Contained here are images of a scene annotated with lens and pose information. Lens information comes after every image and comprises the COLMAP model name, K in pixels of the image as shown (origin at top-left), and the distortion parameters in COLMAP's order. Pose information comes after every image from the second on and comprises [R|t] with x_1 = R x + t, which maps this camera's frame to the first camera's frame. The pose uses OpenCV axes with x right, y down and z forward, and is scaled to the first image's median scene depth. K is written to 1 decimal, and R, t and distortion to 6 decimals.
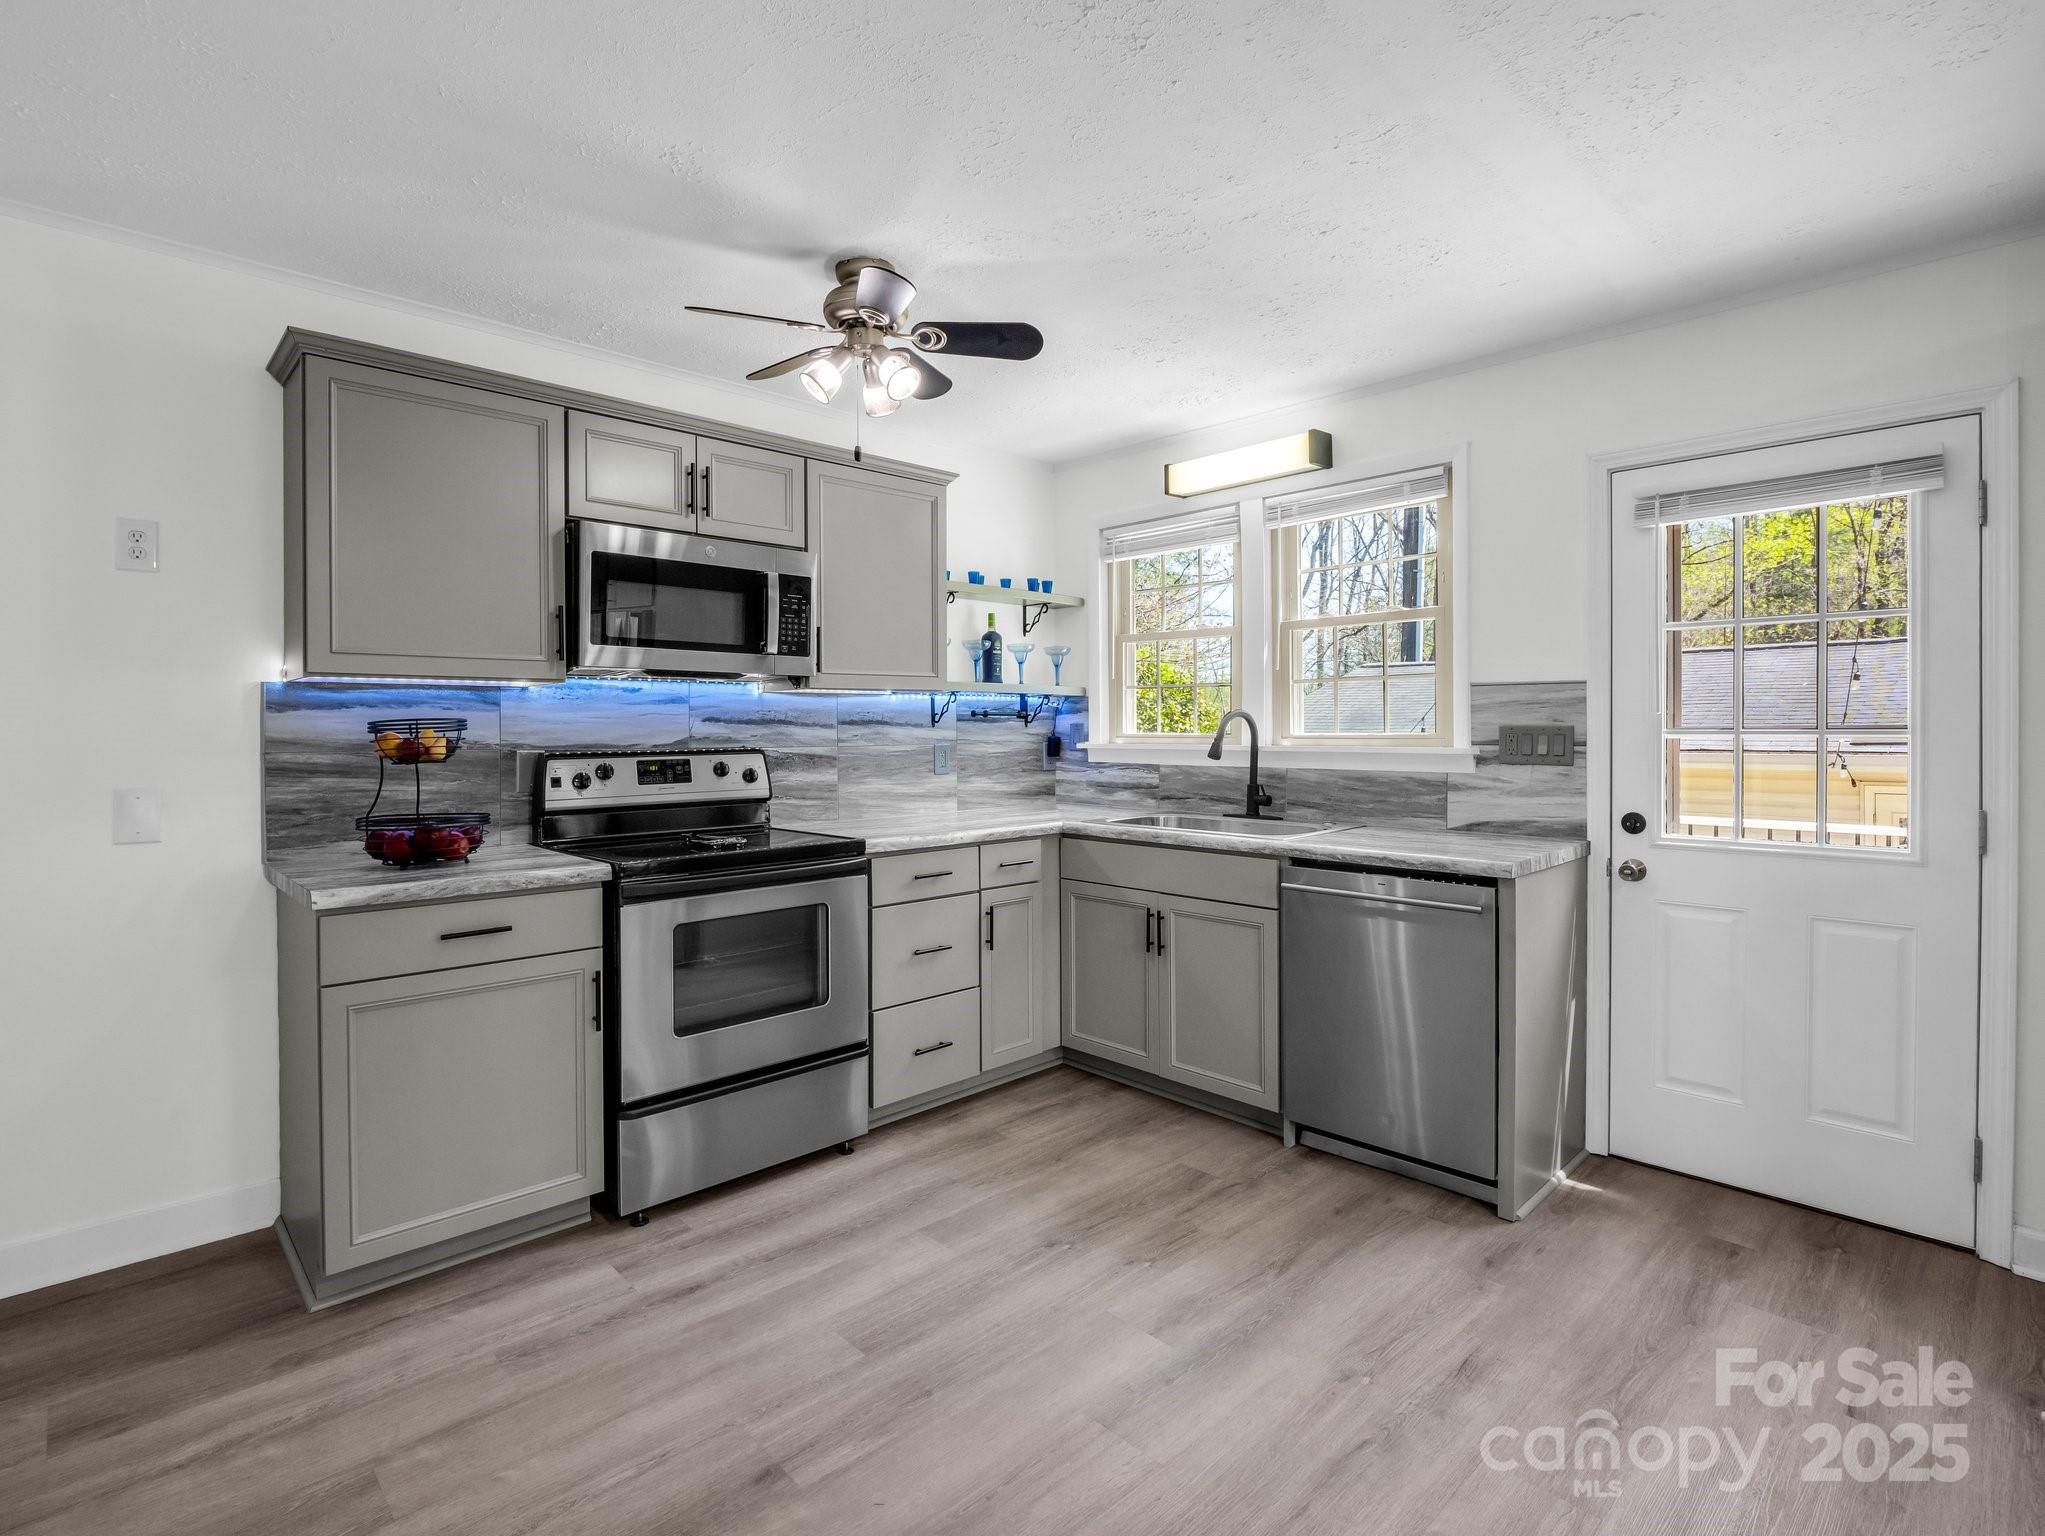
lens RADIAL K [[999.7, 0, 1020.5], [0, 999.7, 762.5], [0, 0, 1]] dist [-0.001717, -0.001307]
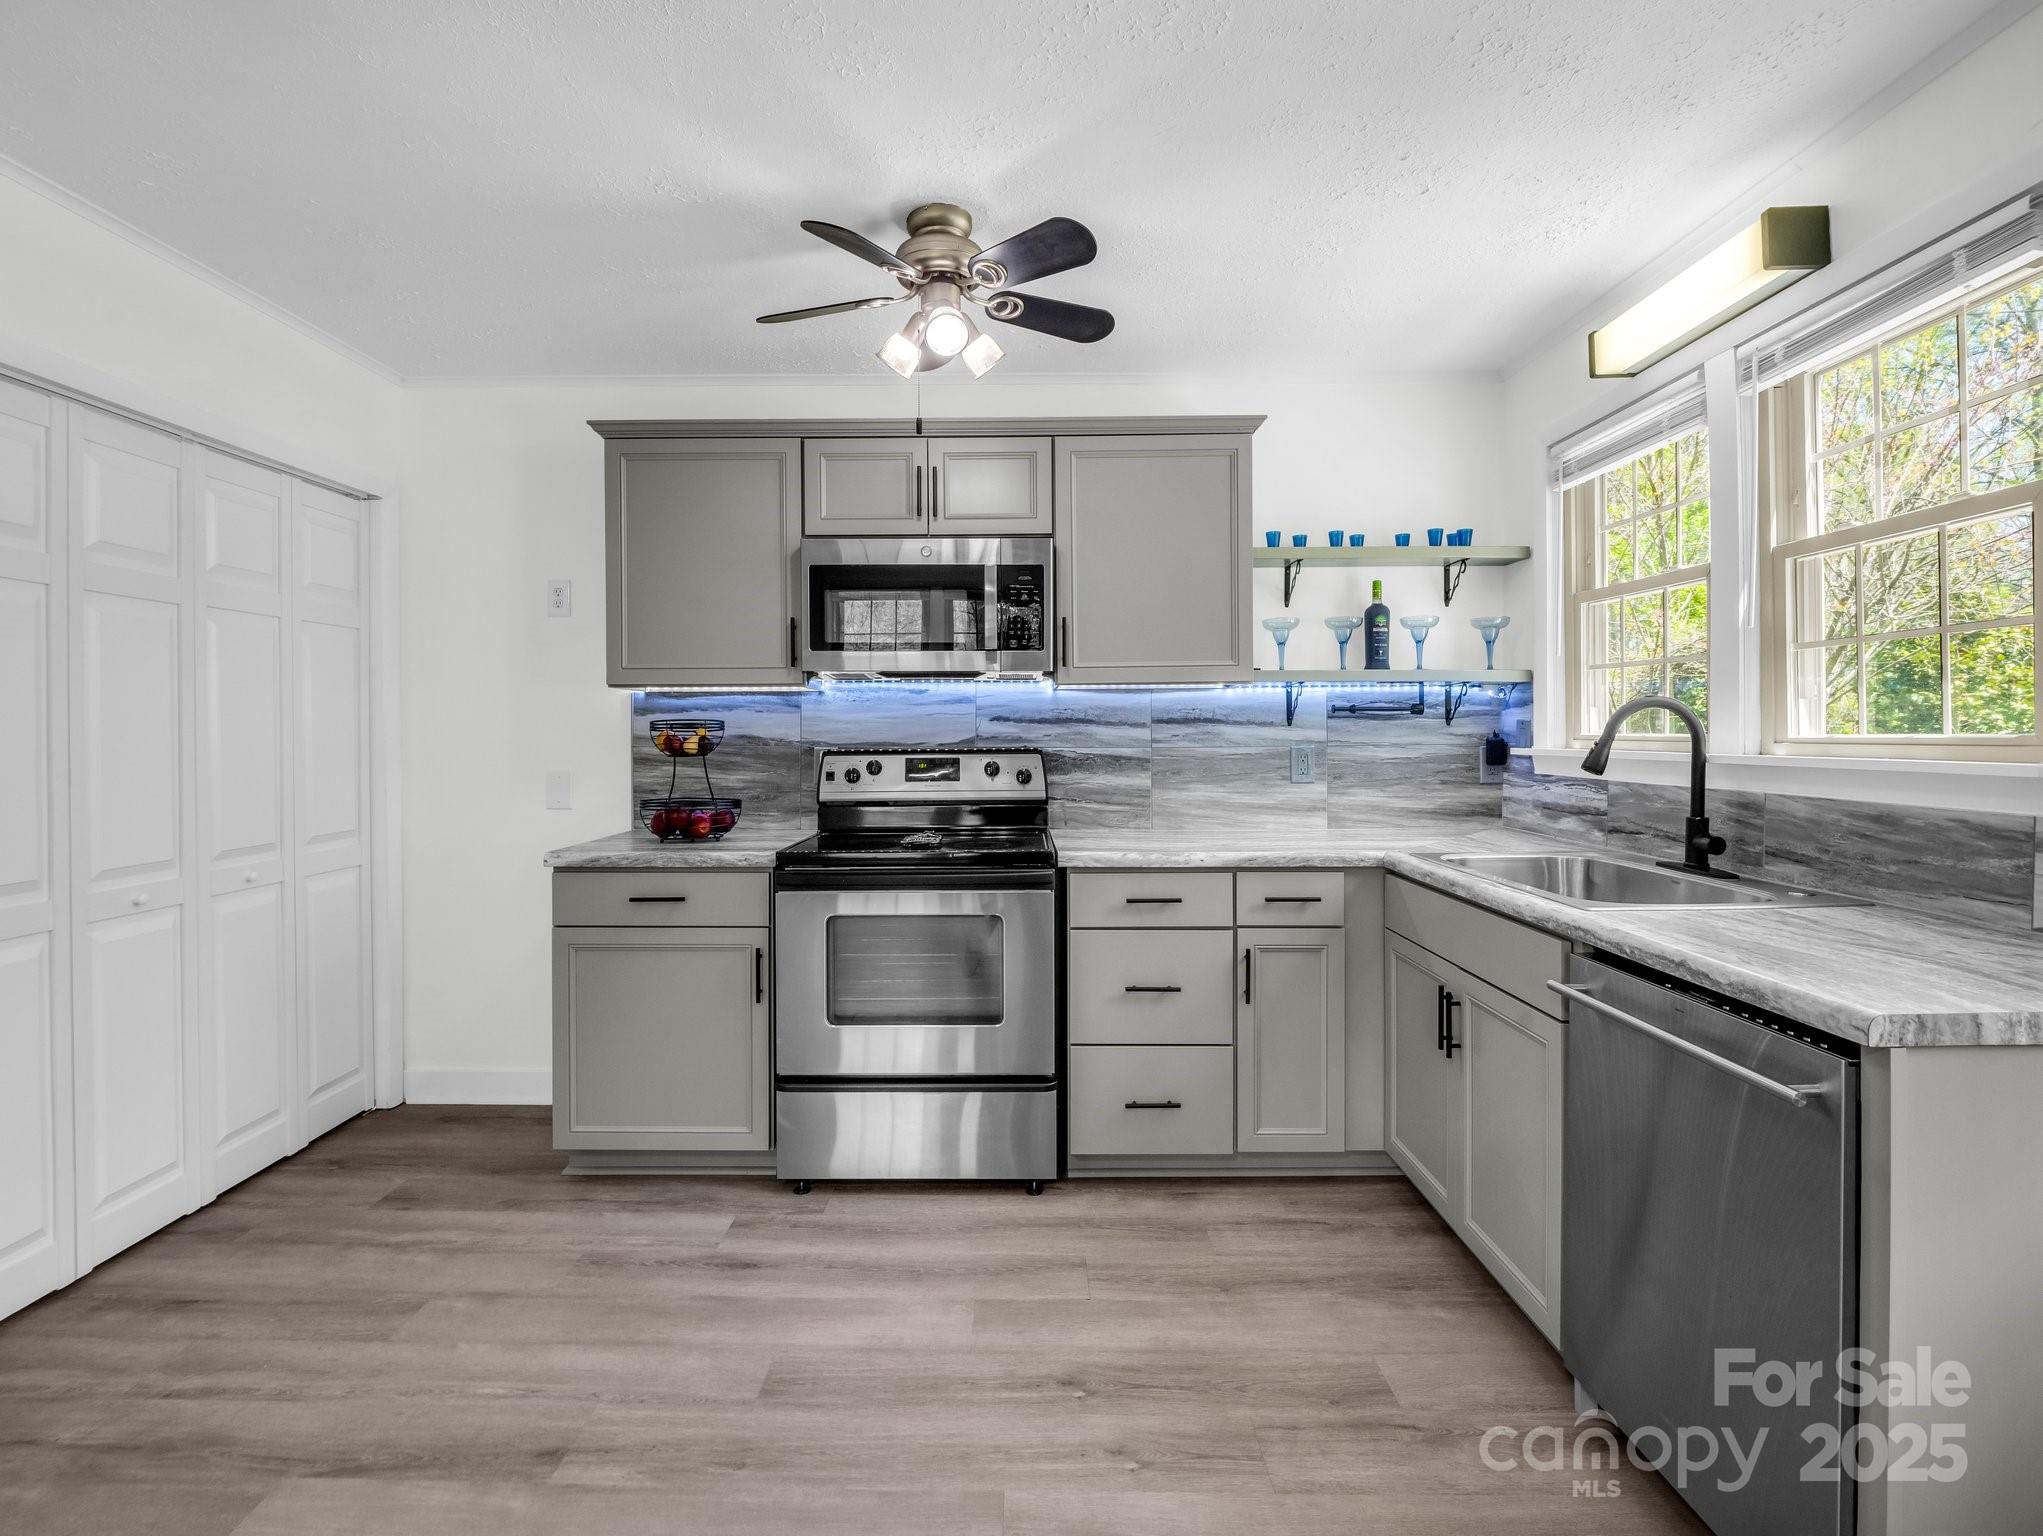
lens RADIAL K [[1006.5, 0, 1014.6], [0, 1006.5, 761.2], [0, 0, 1]] dist [0.003135, -0.009017]
pose [[0.721561, 0.021472, -0.692017, 0.395439], [-0.022768, 0.999714, 0.007280, -0.008410], [0.691976, 0.010503, 0.721844, 0.289058]]
